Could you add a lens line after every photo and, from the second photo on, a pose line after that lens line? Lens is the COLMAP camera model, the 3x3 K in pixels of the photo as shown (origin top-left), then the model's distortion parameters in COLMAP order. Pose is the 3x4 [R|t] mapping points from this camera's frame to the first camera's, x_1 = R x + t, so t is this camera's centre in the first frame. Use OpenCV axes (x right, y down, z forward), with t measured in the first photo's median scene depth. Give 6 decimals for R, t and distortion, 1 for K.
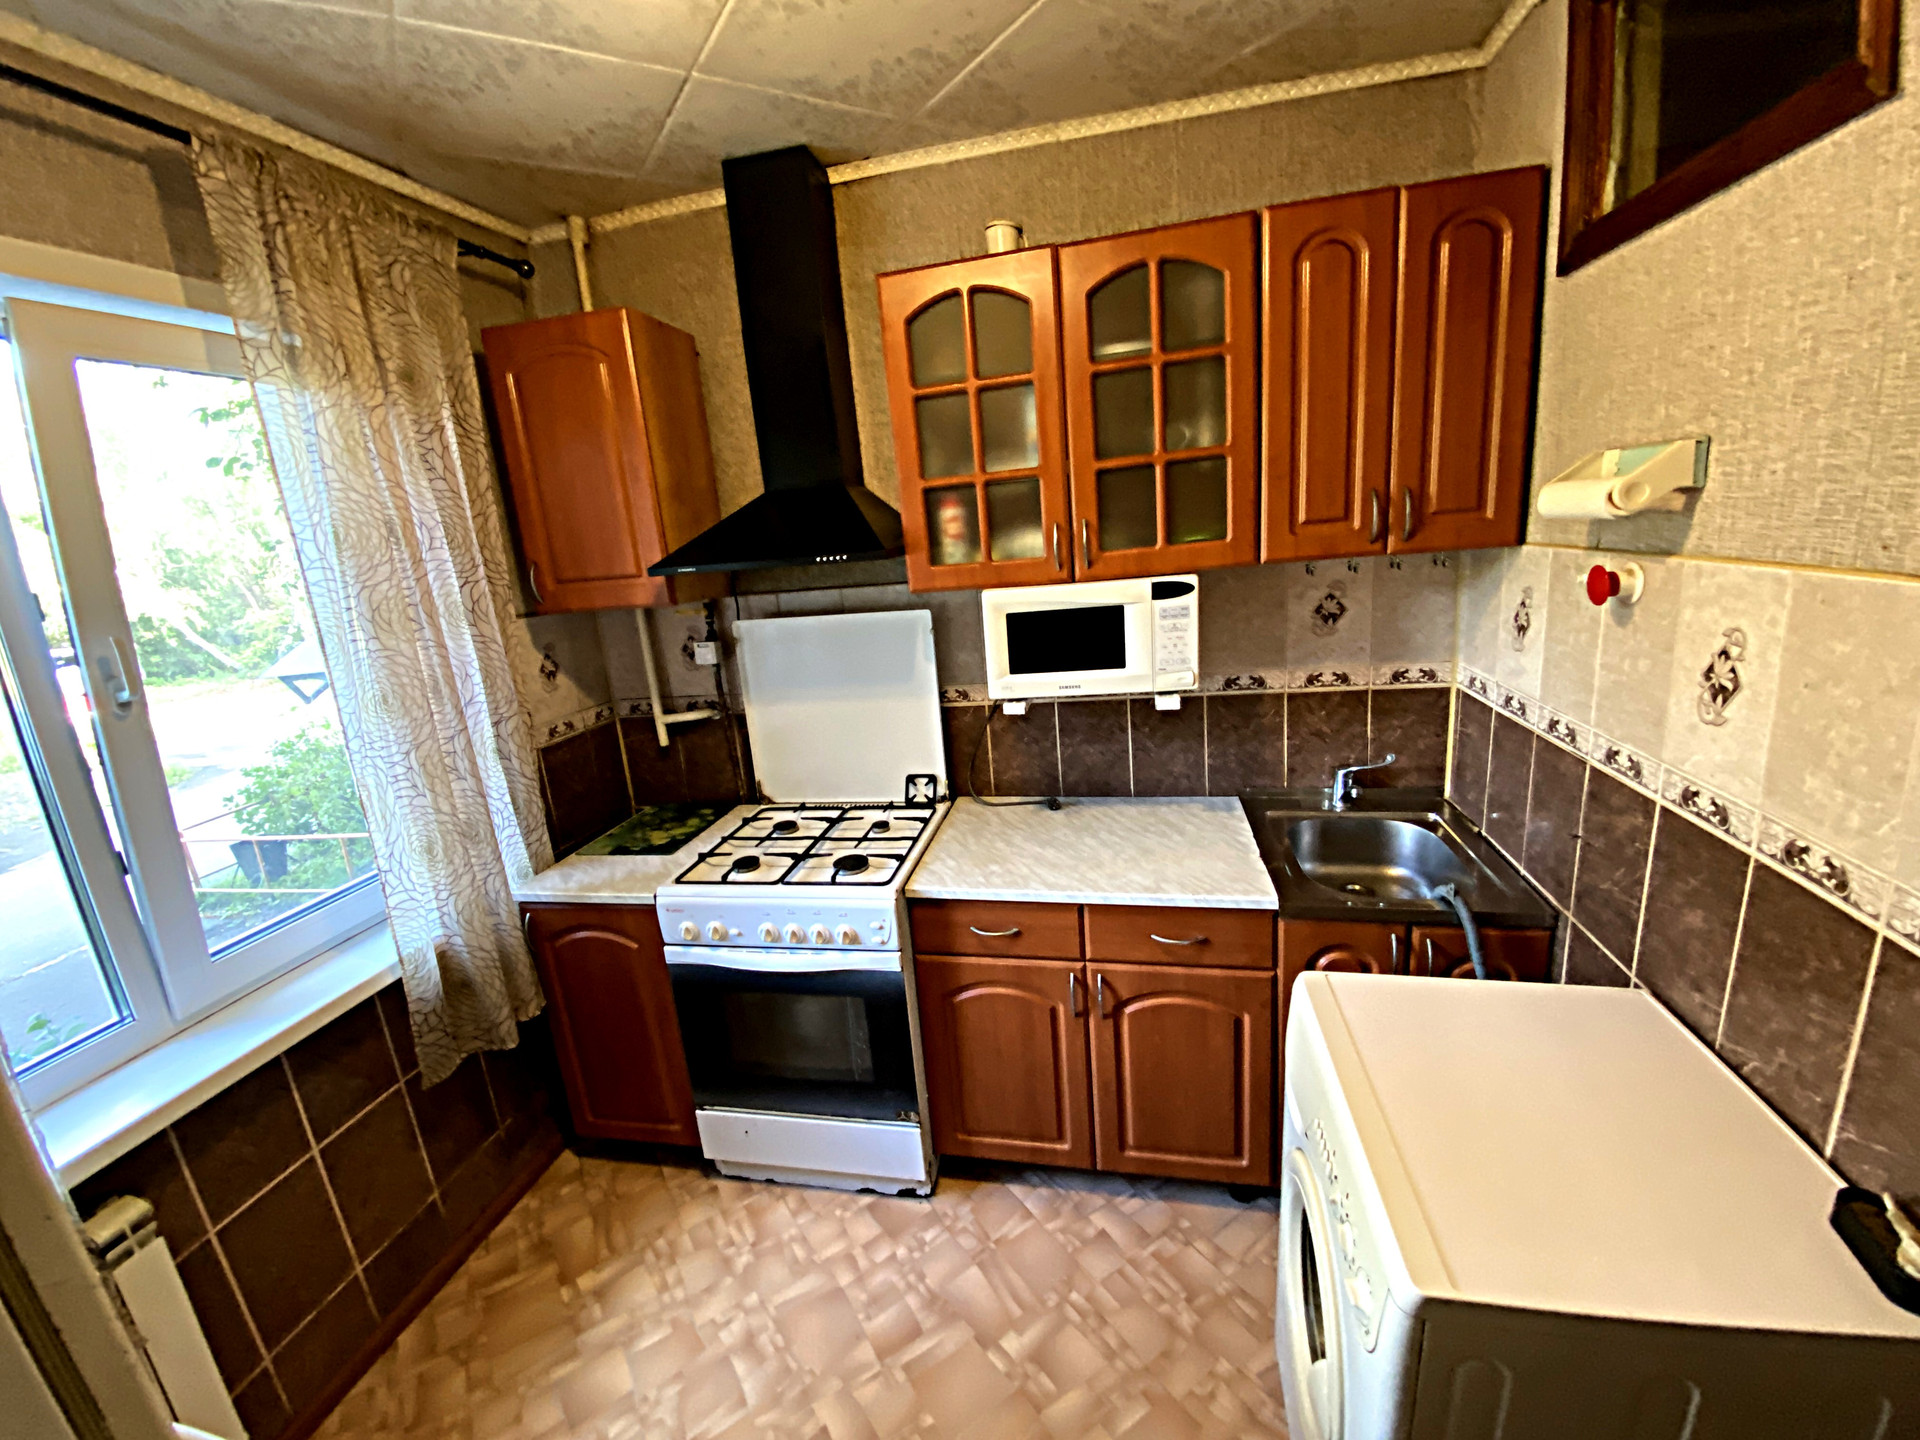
lens RADIAL K [[779.0, 0, 958.6], [0, 779.0, 718.8], [0, 0, 1]] dist [0.002085, -0.016285]
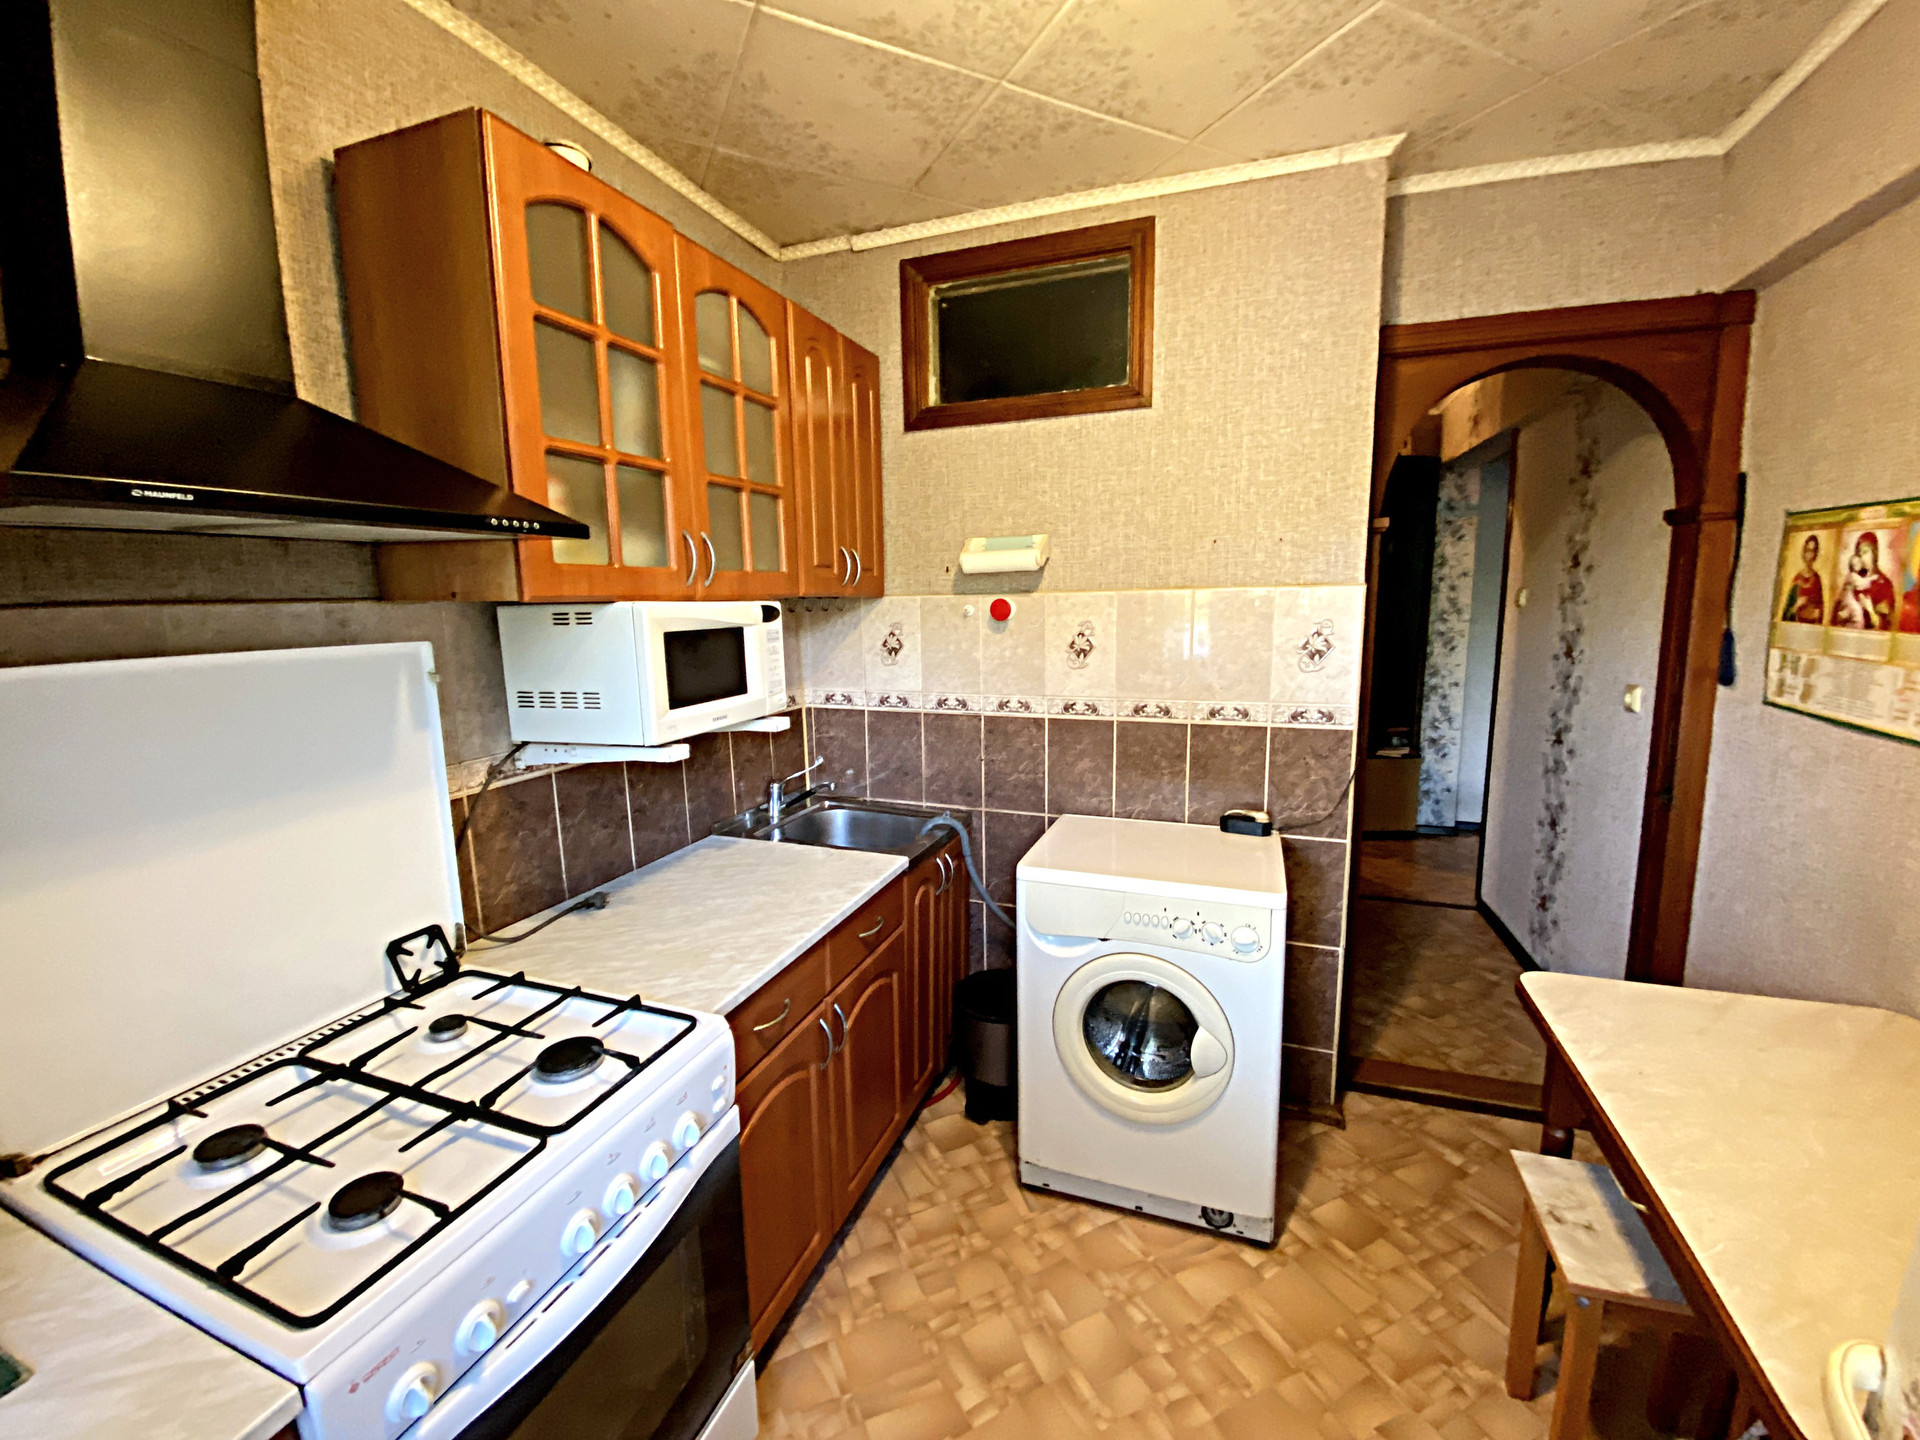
lens RADIAL K [[764.7, 0, 960.8], [0, 764.7, 716.4], [0, 0, 1]] dist [0.015801, -0.036089]
pose [[0.126317, -0.069688, 0.989539, -0.678702], [0.235201, 0.971189, 0.038371, -0.012723], [-0.963703, 0.227894, 0.139069, 0.623561]]
